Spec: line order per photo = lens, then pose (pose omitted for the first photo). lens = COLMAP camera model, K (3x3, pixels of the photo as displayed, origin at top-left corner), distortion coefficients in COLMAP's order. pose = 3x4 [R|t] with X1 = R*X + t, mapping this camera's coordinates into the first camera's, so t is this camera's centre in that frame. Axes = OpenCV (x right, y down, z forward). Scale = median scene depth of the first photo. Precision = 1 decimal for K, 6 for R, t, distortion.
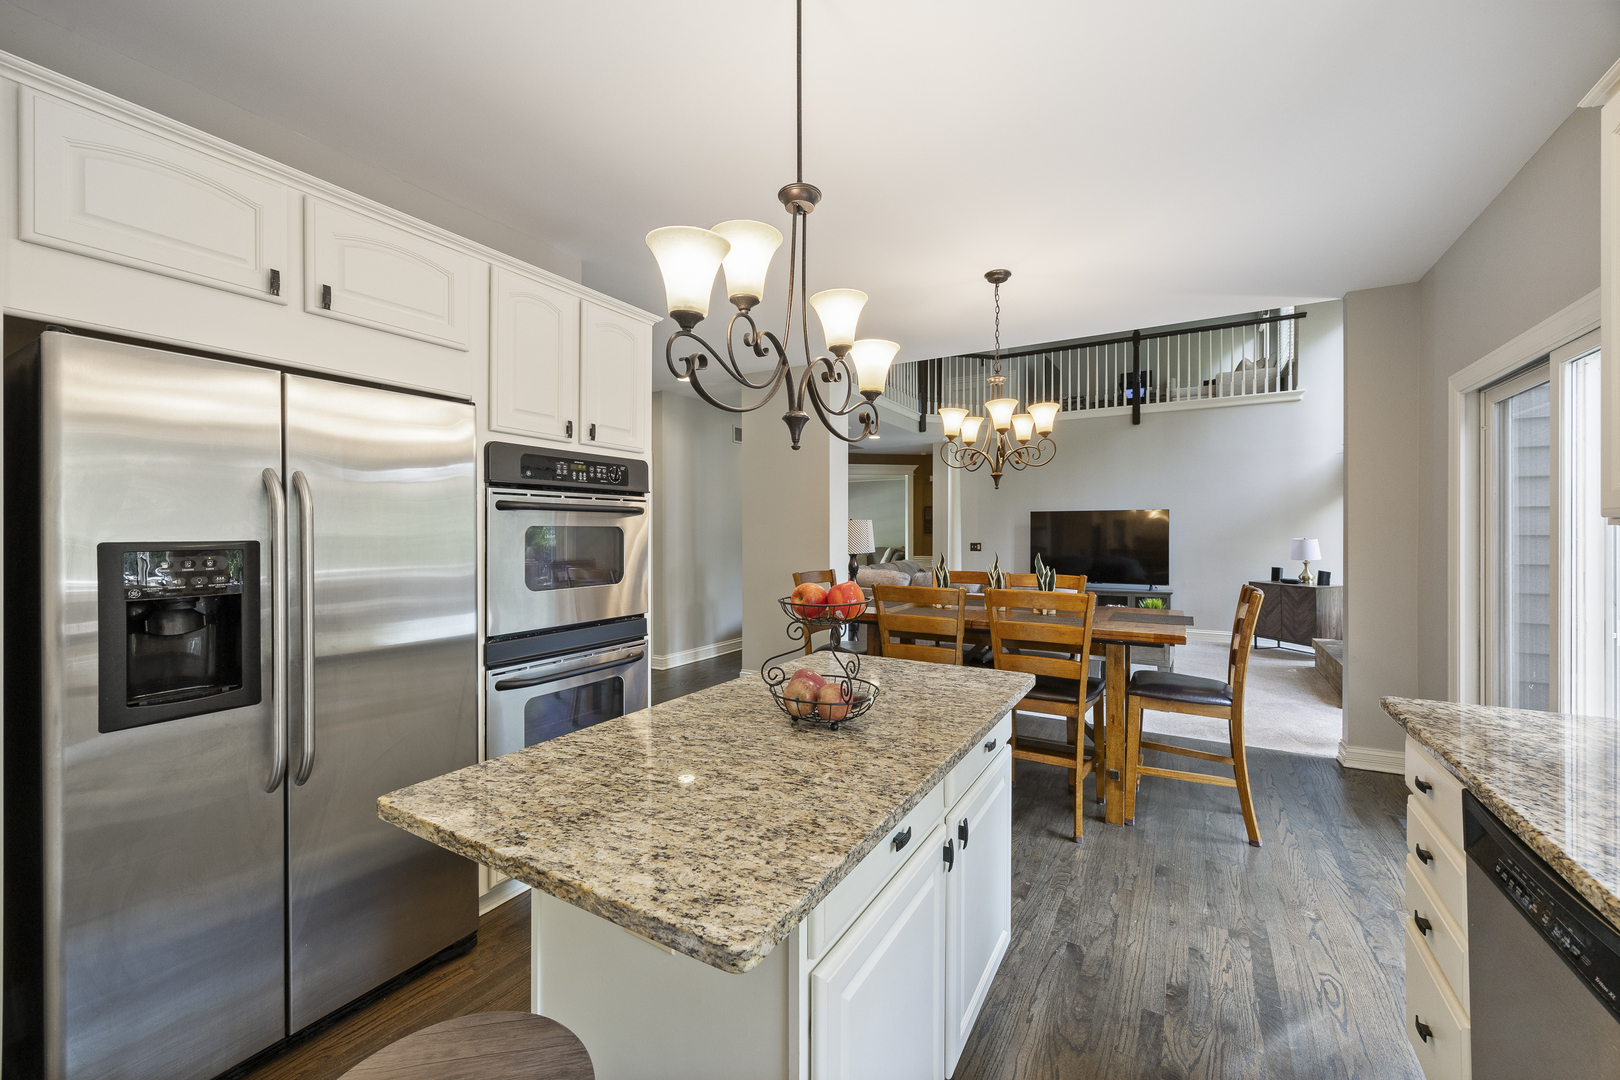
lens RADIAL K [[625.6, 0, 799.9], [0, 625.6, 534.5], [0, 0, 1]] dist [-0.003722, -0.000005]
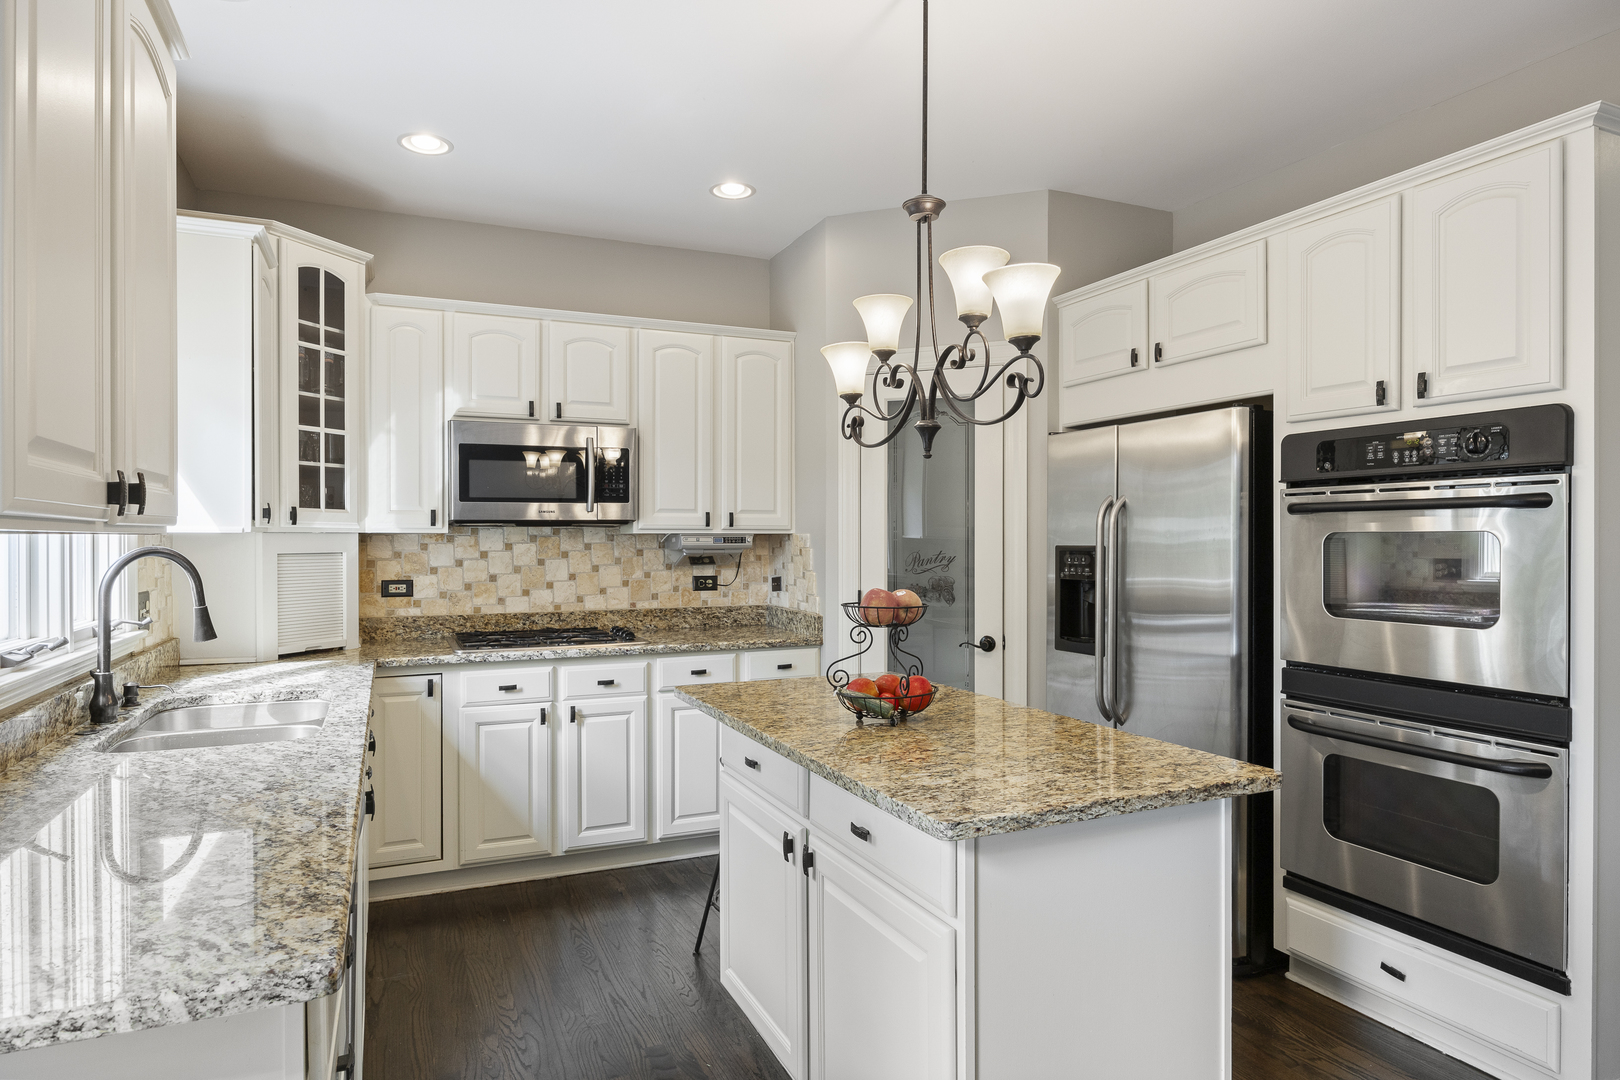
lens RADIAL K [[947.6, 0, 805.2], [0, 947.6, 545.7], [0, 0, 1]] dist [-0.006073, -0.002672]
pose [[-0.551944, 0.000765, -0.833881, 0.869014], [-0.007931, 0.999950, 0.006167, 0.001216], [0.833843, 0.010017, -0.551910, 1.042446]]
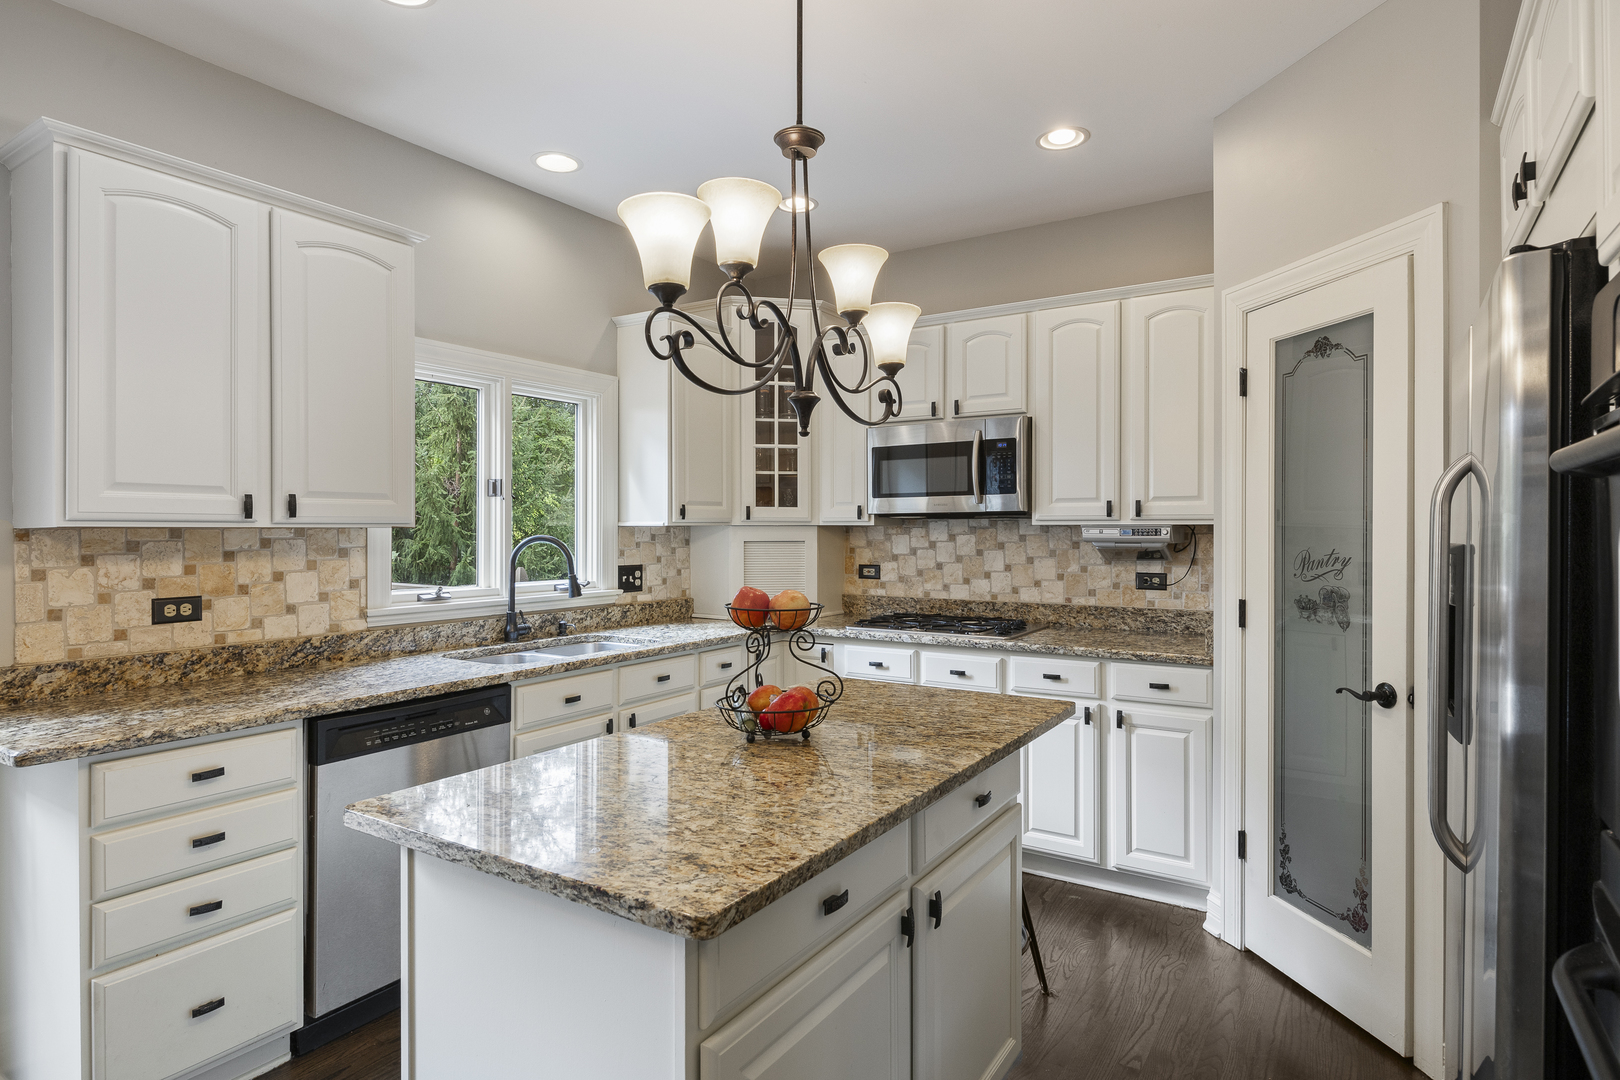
lens RADIAL K [[872.4, 0, 807.2], [0, 872.4, 537.7], [0, 0, 1]] dist [-0.002065, -0.000523]
pose [[-0.999978, -0.006661, -0.000776, -0.008229], [-0.006673, 0.999853, 0.015799, -0.007348], [0.000671, 0.015803, -0.999875, 1.362986]]
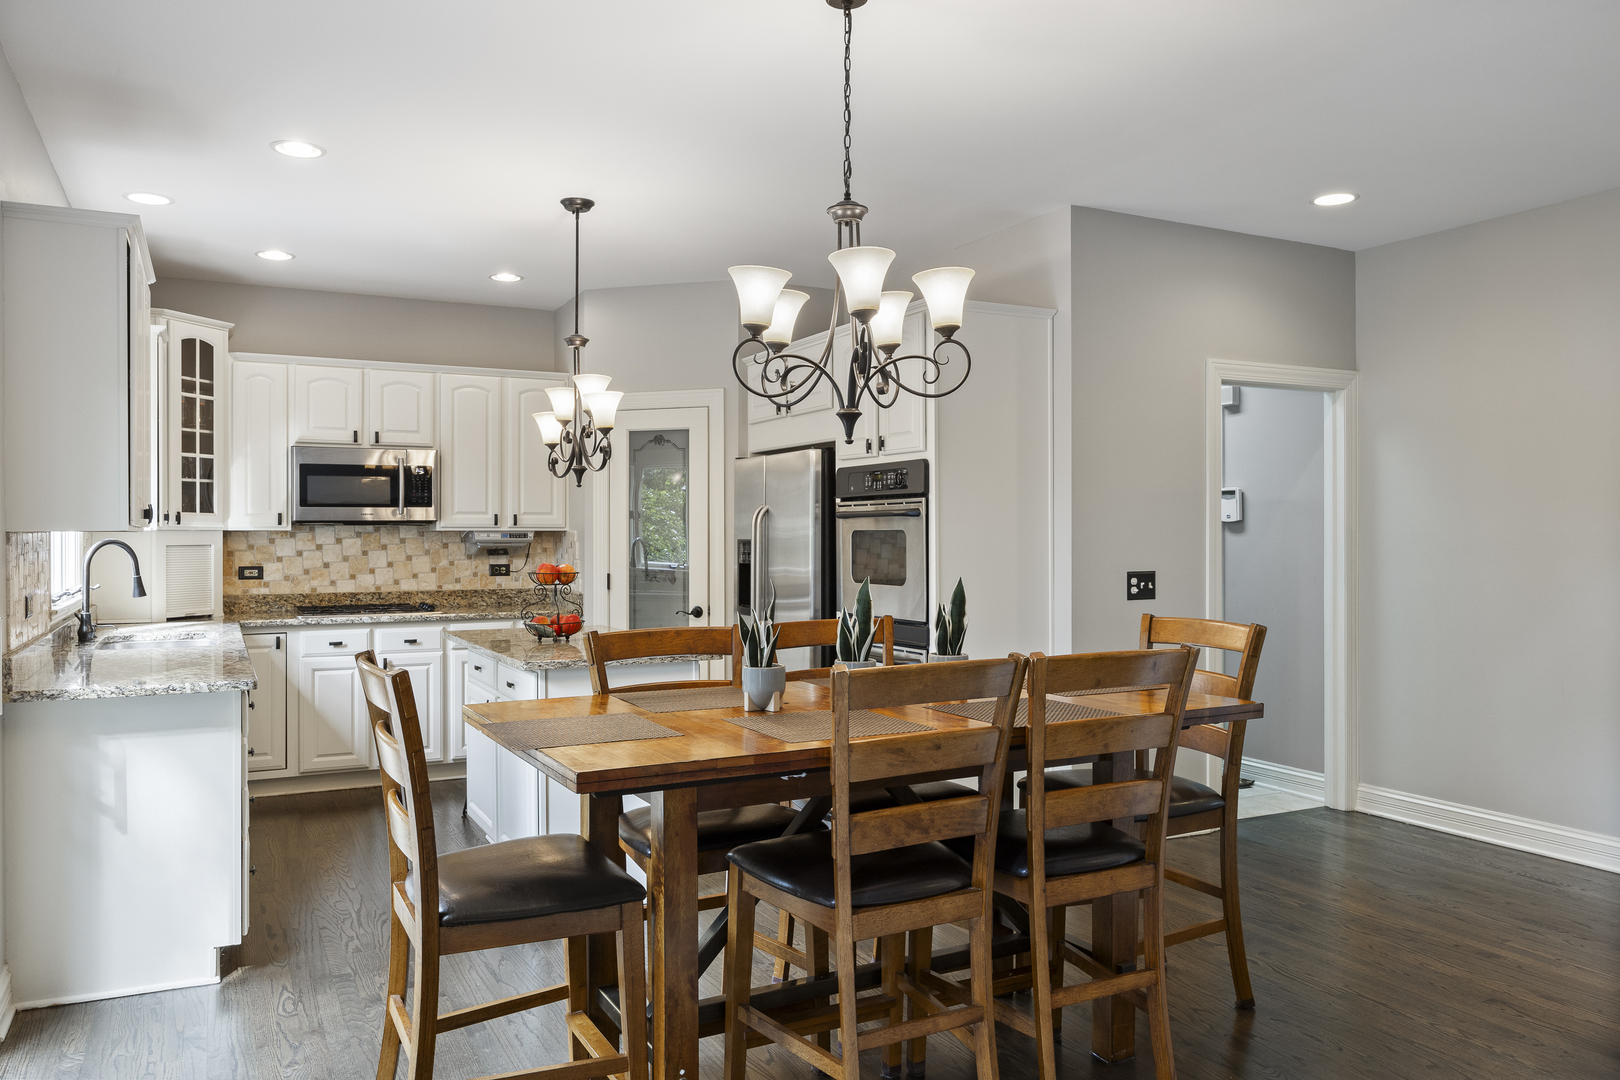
lens RADIAL K [[1167.9, 0, 805.2], [0, 1167.9, 538.8], [0, 0, 1]] dist [-0.010717, 0.004187]
pose [[-0.502002, -0.003104, -0.864861, 1.559490], [-0.007559, 0.999971, 0.000799, 0.002509], [0.864834, 0.006939, -0.502011, 1.978496]]
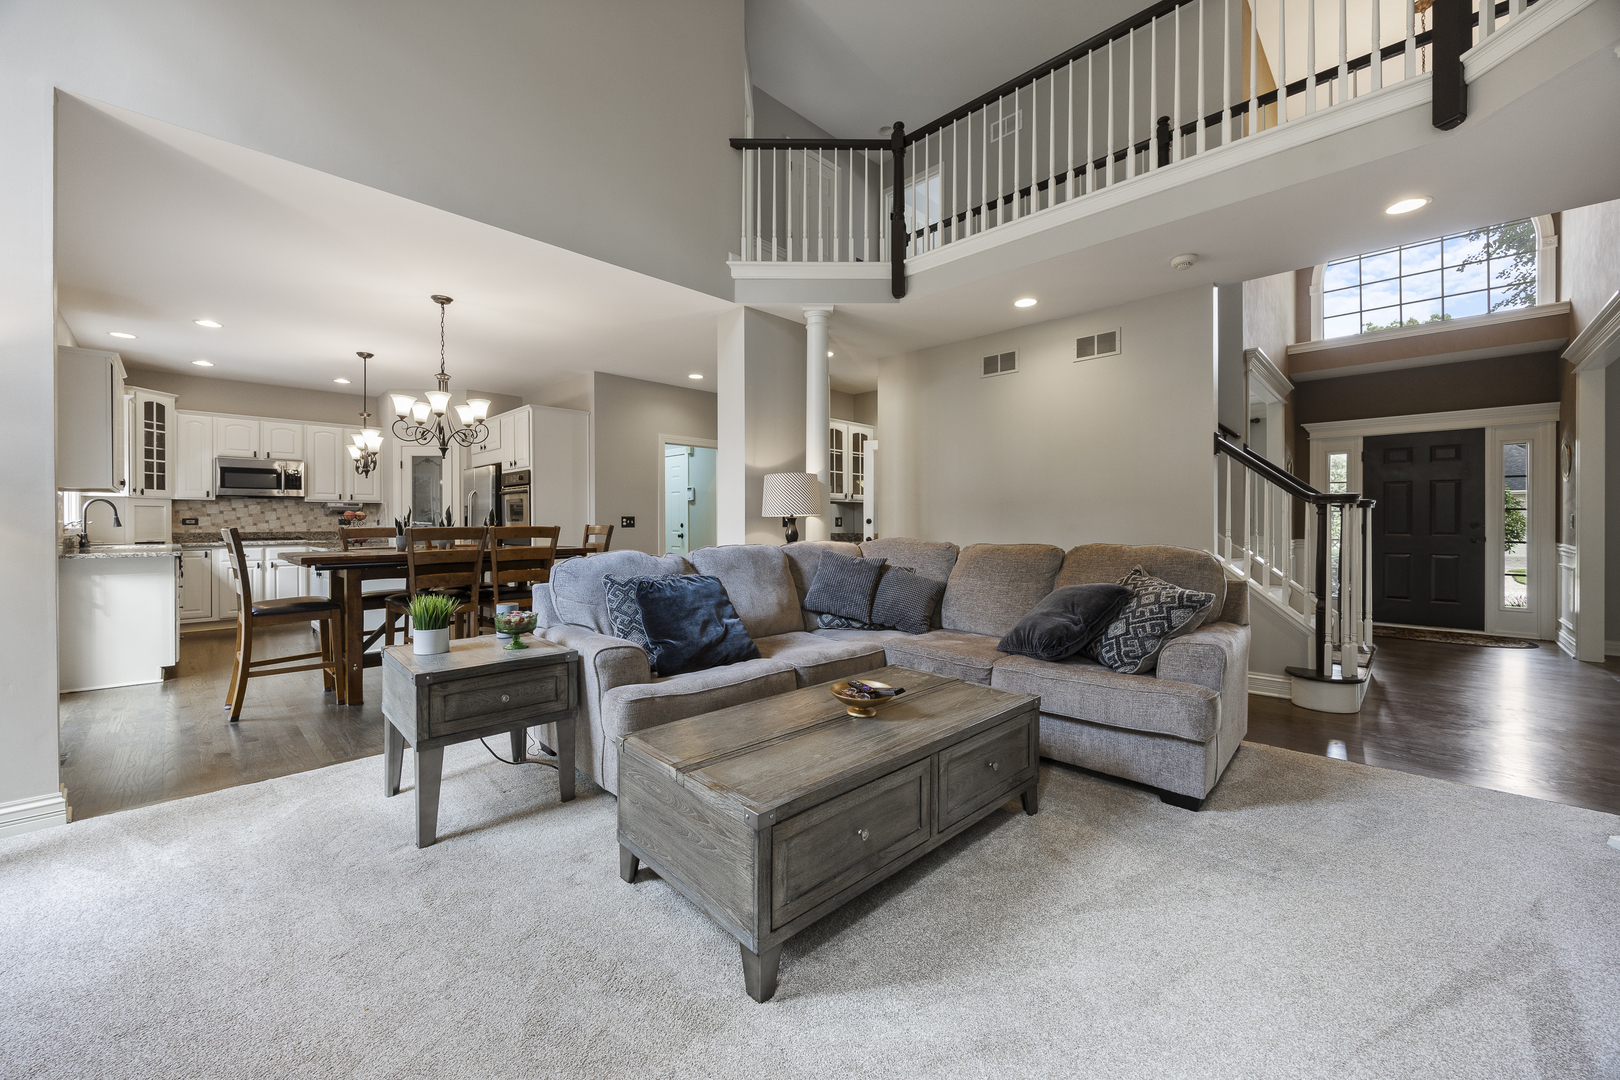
lens RADIAL K [[625.6, 0, 814.0], [0, 625.6, 525.1], [0, 0, 1]] dist [-0.003722, -0.000005]
pose [[-0.199886, -0.002291, -0.979816, 2.089400], [-0.004708, 0.999988, -0.001378, 0.100333], [0.979808, 0.004338, -0.199895, 2.874415]]
